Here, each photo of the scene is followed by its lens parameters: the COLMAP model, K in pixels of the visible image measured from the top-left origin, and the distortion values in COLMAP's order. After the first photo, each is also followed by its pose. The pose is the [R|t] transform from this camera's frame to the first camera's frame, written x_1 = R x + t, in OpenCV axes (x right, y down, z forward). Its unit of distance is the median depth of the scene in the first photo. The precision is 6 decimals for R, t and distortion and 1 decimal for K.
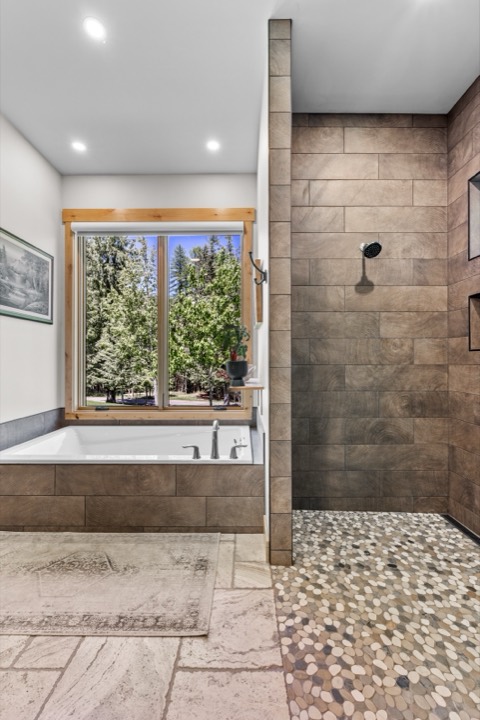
lens RADIAL K [[316.9, 0, 222.8], [0, 316.9, 358.1], [0, 0, 1]] dist [0.002190, -0.000585]
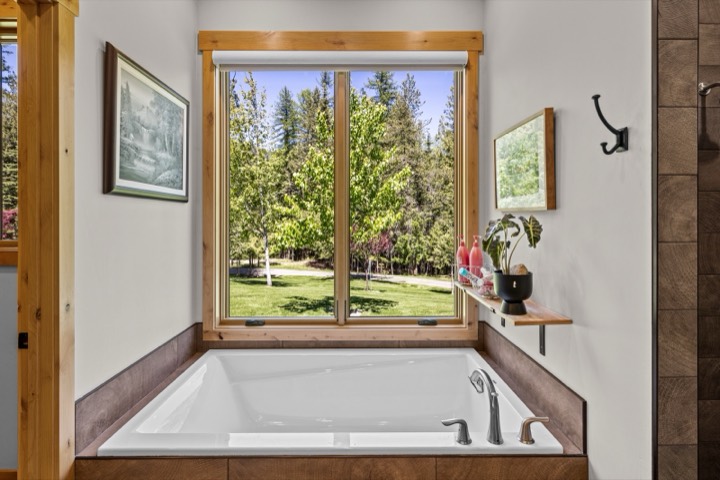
lens RADIAL K [[372.3, 0, 344.8], [0, 372.3, 221.7], [0, 0, 1]] dist [-0.000235, -0.000353]
pose [[0.999900, -0.000041, 0.014127, -0.303881], [0.000002, 0.999996, 0.002802, -0.095106], [-0.014127, -0.002802, 0.999896, 0.292884]]
